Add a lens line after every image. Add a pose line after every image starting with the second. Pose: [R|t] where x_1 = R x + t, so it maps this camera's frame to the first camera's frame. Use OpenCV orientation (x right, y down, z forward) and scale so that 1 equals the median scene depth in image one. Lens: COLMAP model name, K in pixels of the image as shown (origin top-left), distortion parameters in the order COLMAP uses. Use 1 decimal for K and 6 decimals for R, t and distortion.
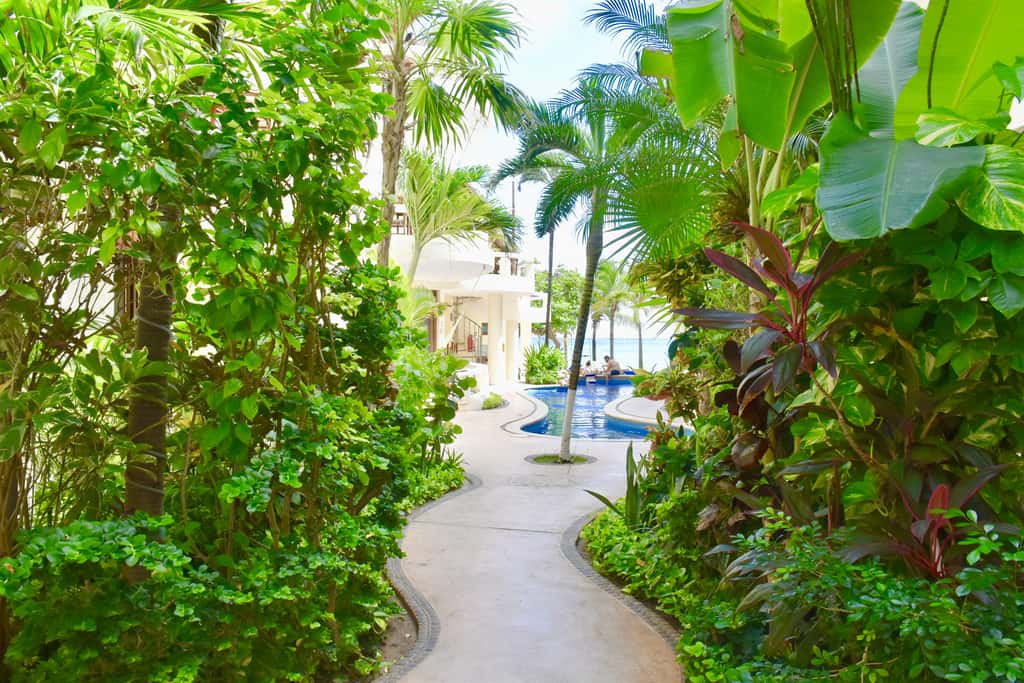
lens RADIAL K [[808.9, 0, 512.0], [0, 808.9, 341.5], [0, 0, 1]] dist [-0.027450, -0.000003]
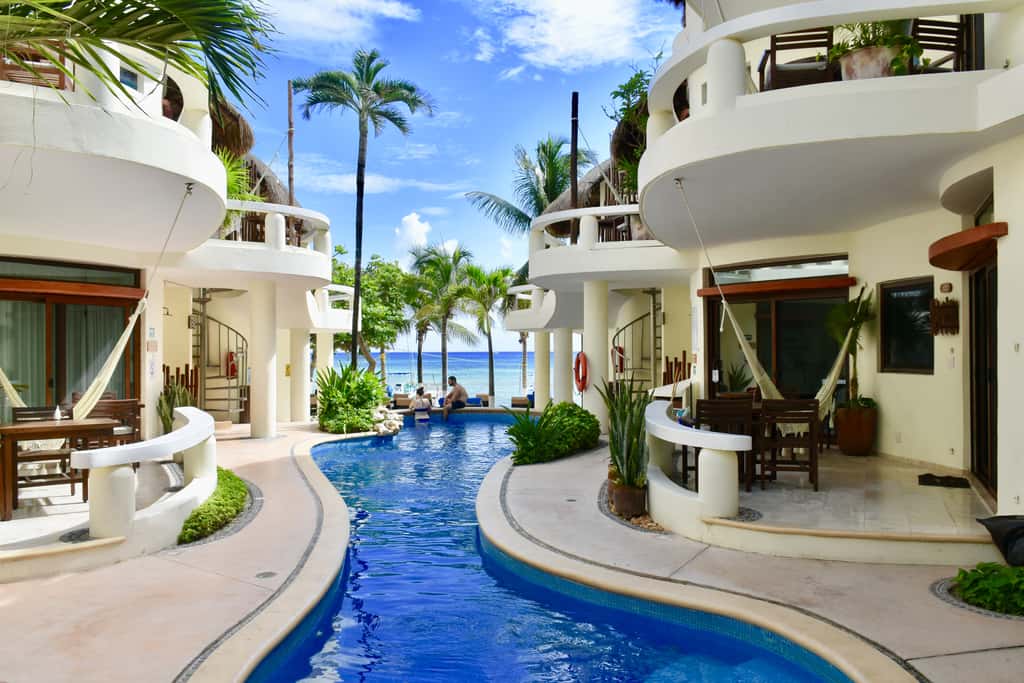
lens RADIAL K [[808.9, 0, 512.0], [0, 808.9, 341.5], [0, 0, 1]] dist [-0.027450, -0.000003]
pose [[0.974197, -0.008500, 0.225539, 0.019873], [0.012404, 0.999797, -0.015899, -0.003414], [-0.225358, 0.018287, 0.974104, 0.338951]]
